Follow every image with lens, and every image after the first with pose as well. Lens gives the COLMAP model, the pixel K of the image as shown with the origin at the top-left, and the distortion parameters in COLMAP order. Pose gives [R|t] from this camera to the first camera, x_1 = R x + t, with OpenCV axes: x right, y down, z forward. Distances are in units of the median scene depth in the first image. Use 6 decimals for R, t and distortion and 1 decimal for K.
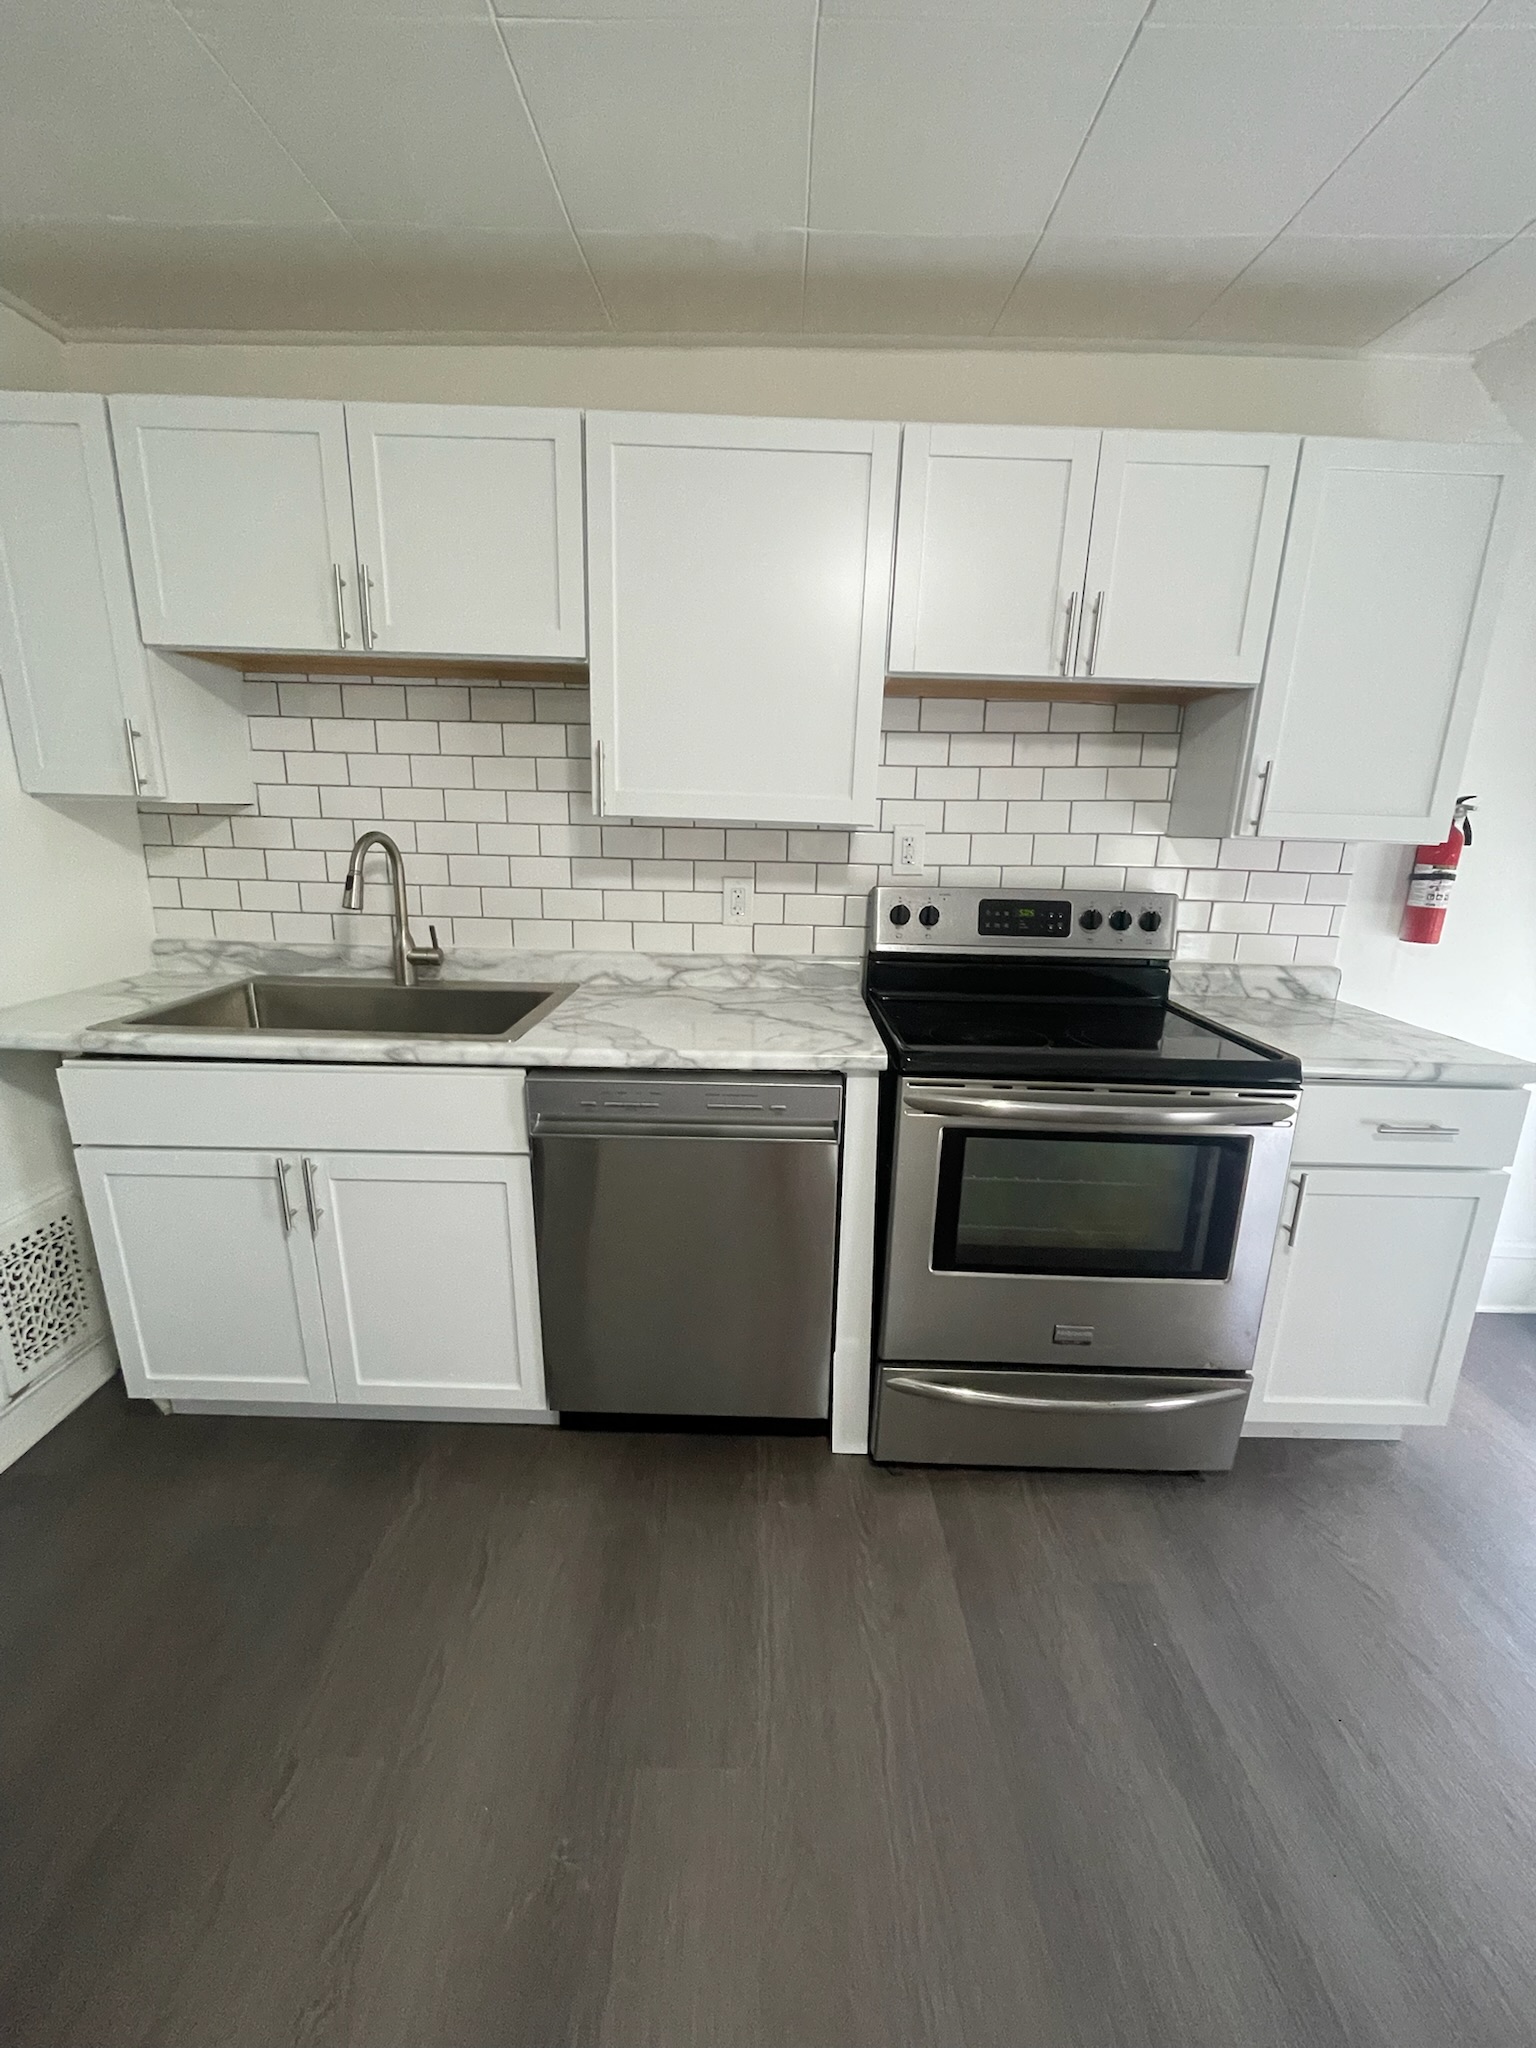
lens RADIAL K [[824.8, 0, 773.2], [0, 824.8, 1025.9], [0, 0, 1]] dist [-0.001883, -0.000220]
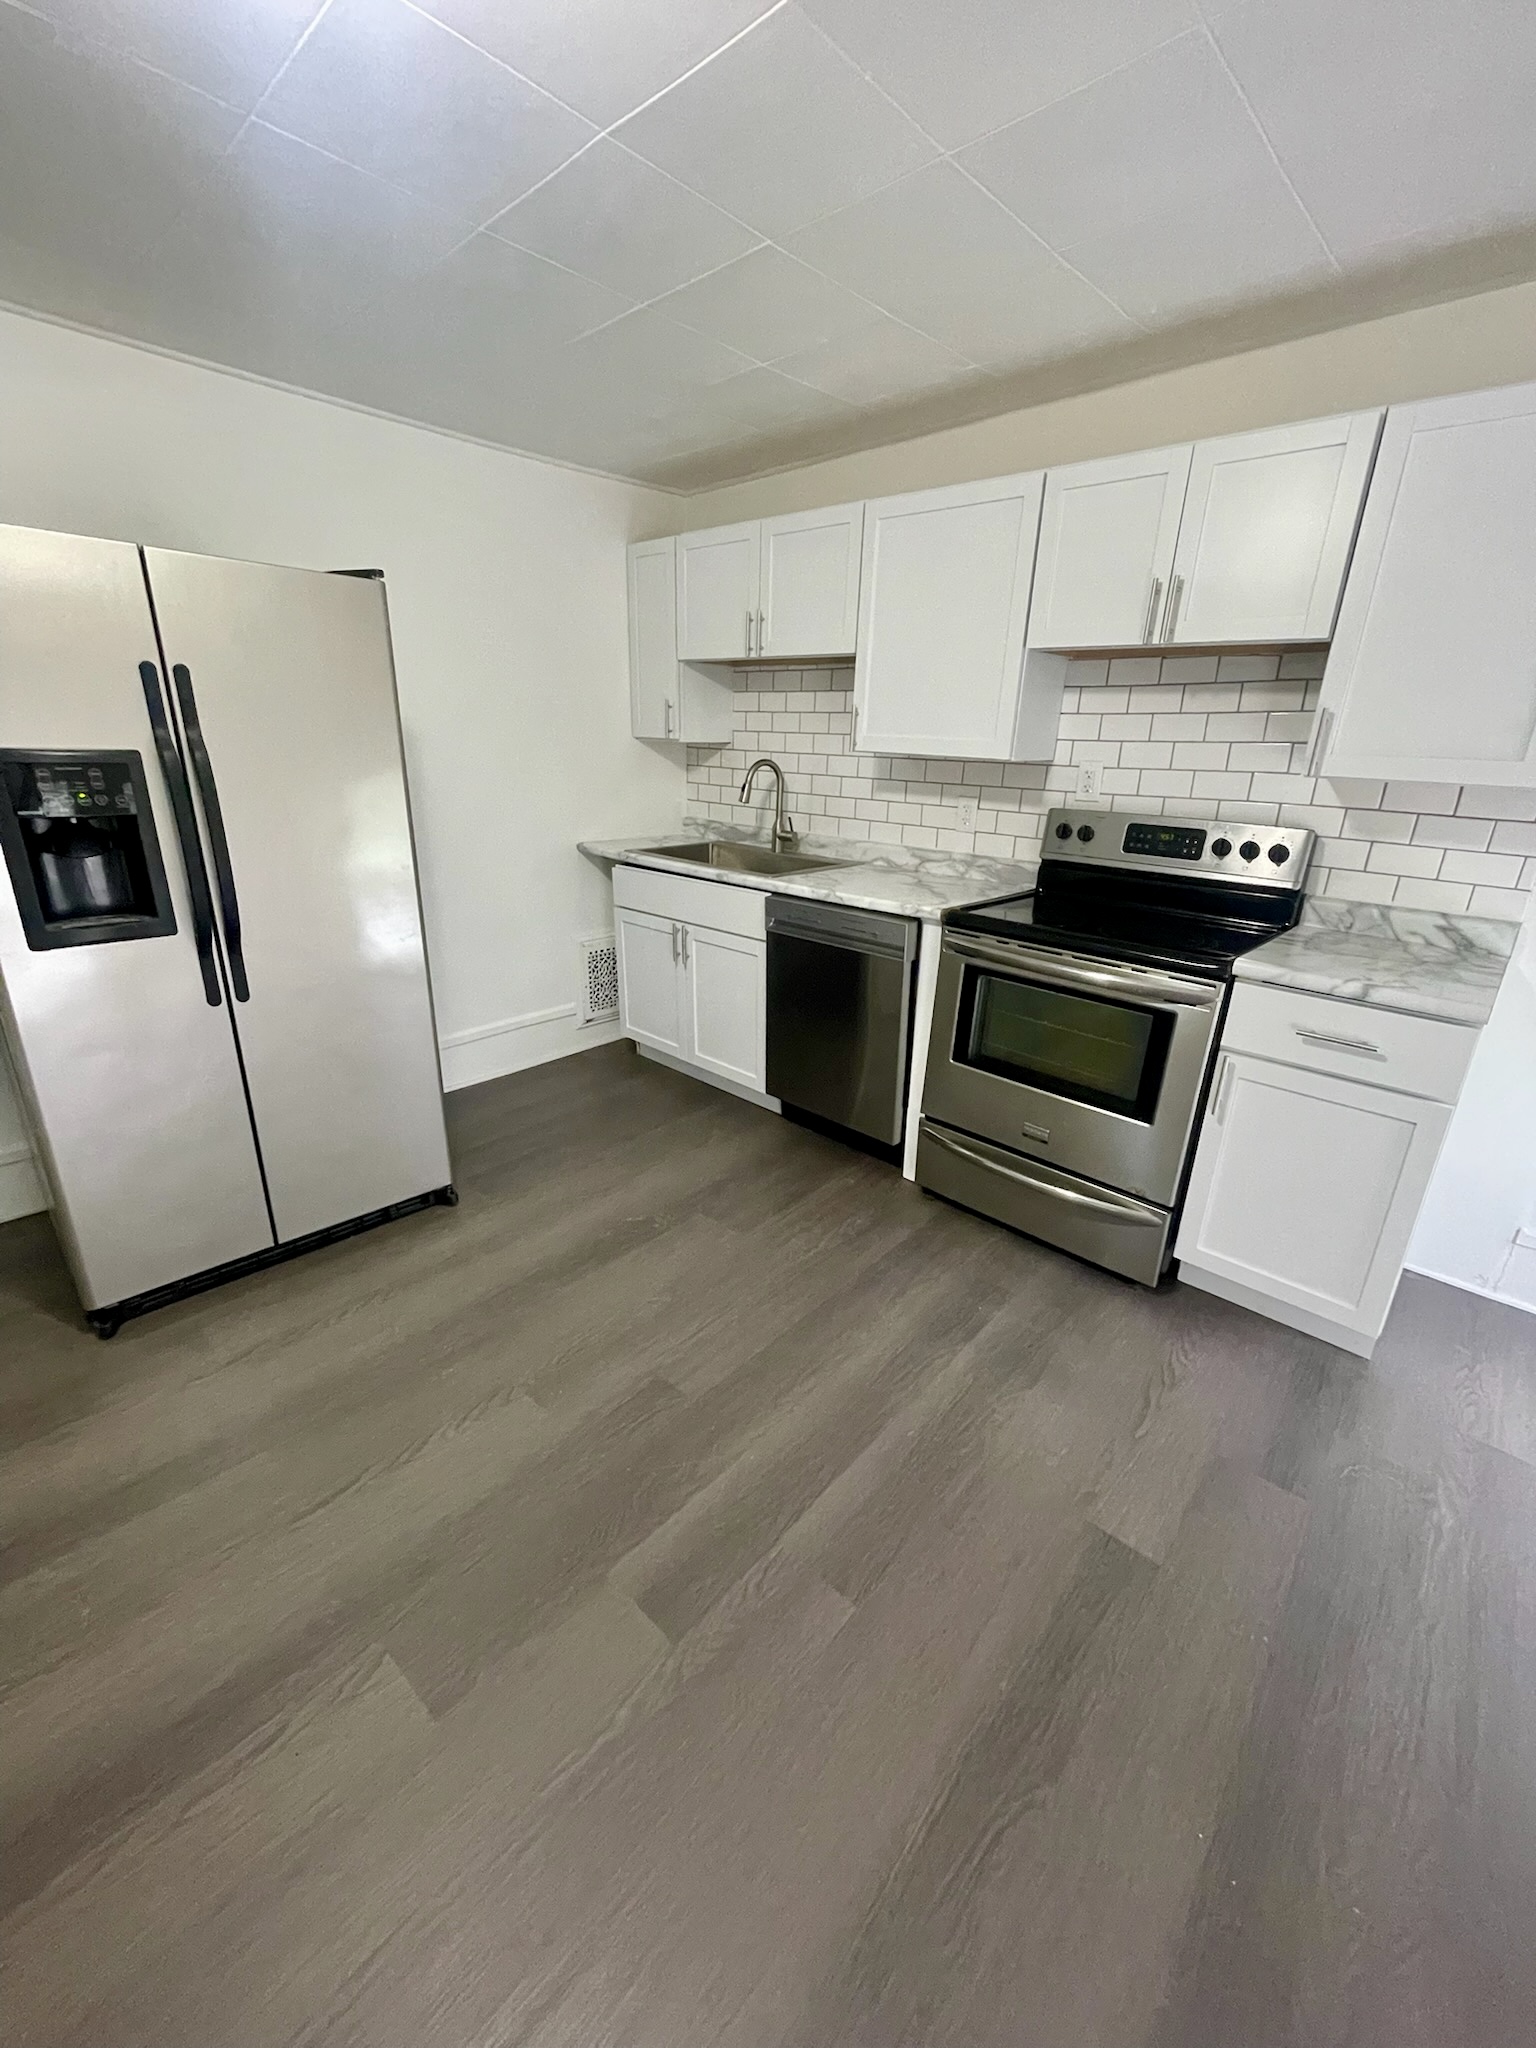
lens RADIAL K [[824.8, 0, 773.2], [0, 824.8, 1025.9], [0, 0, 1]] dist [-0.001883, -0.000220]
pose [[0.738200, 0.222239, -0.636923, 0.711295], [-0.175707, 0.974929, 0.136532, 0.068187], [0.651297, 0.011123, 0.758741, -0.284272]]
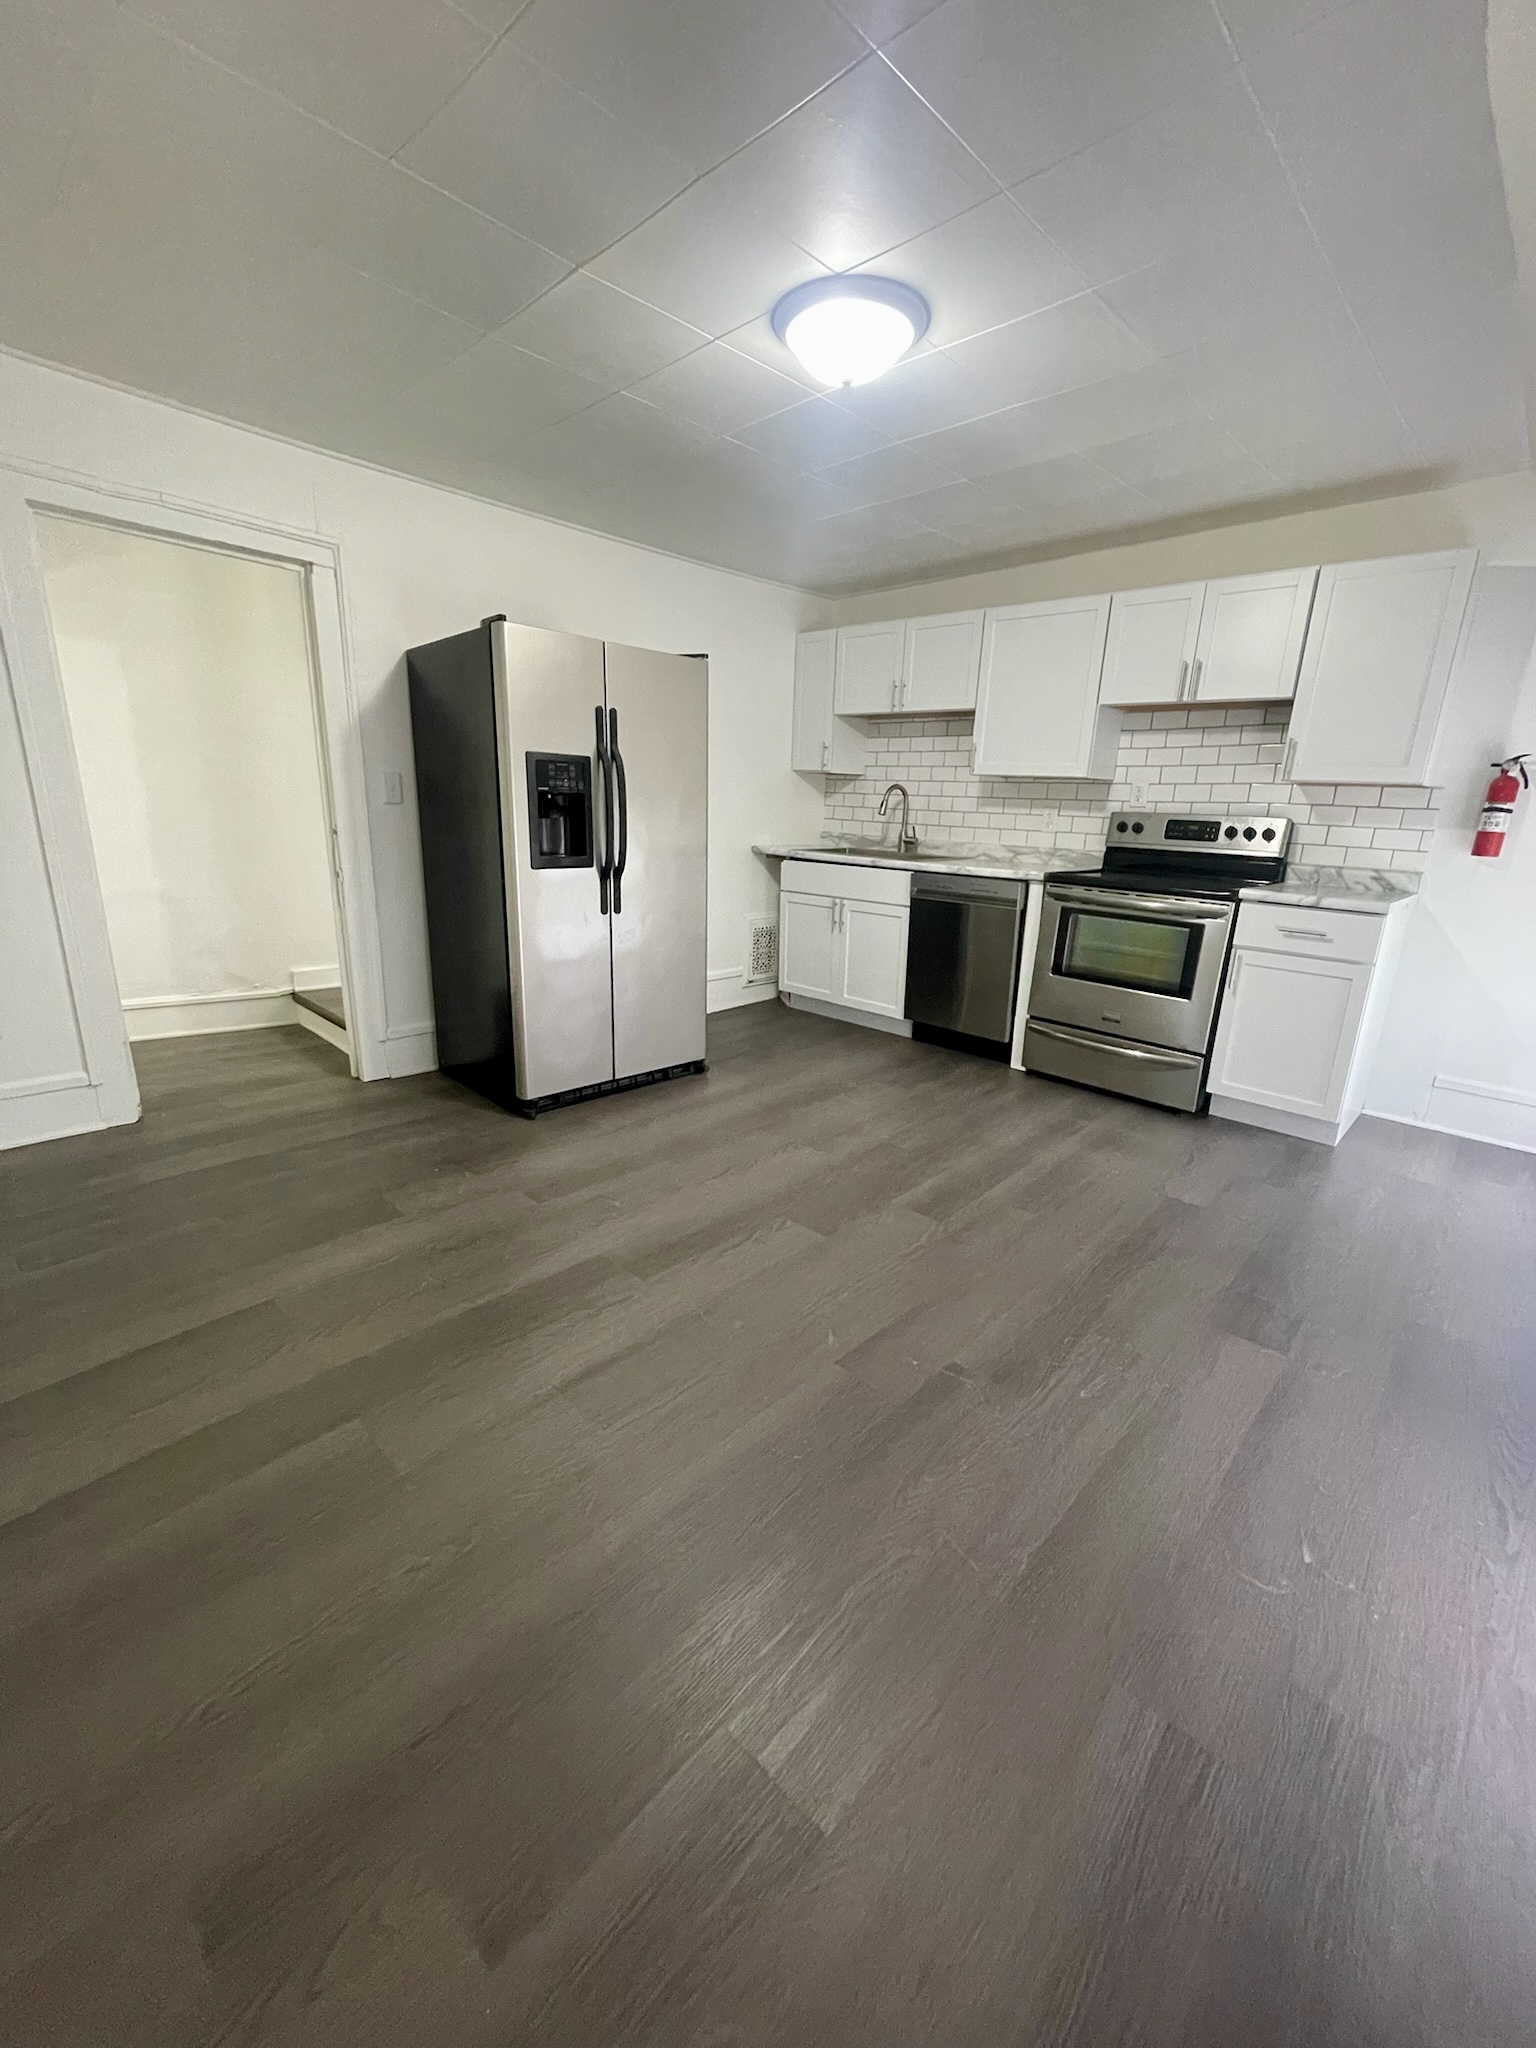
lens RADIAL K [[824.8, 0, 773.2], [0, 824.8, 1025.9], [0, 0, 1]] dist [-0.001883, -0.000220]
pose [[0.723108, 0.185167, -0.665453, 0.919476], [-0.186417, 0.979966, 0.070114, 0.330841], [0.665104, 0.073352, 0.743140, -0.912154]]
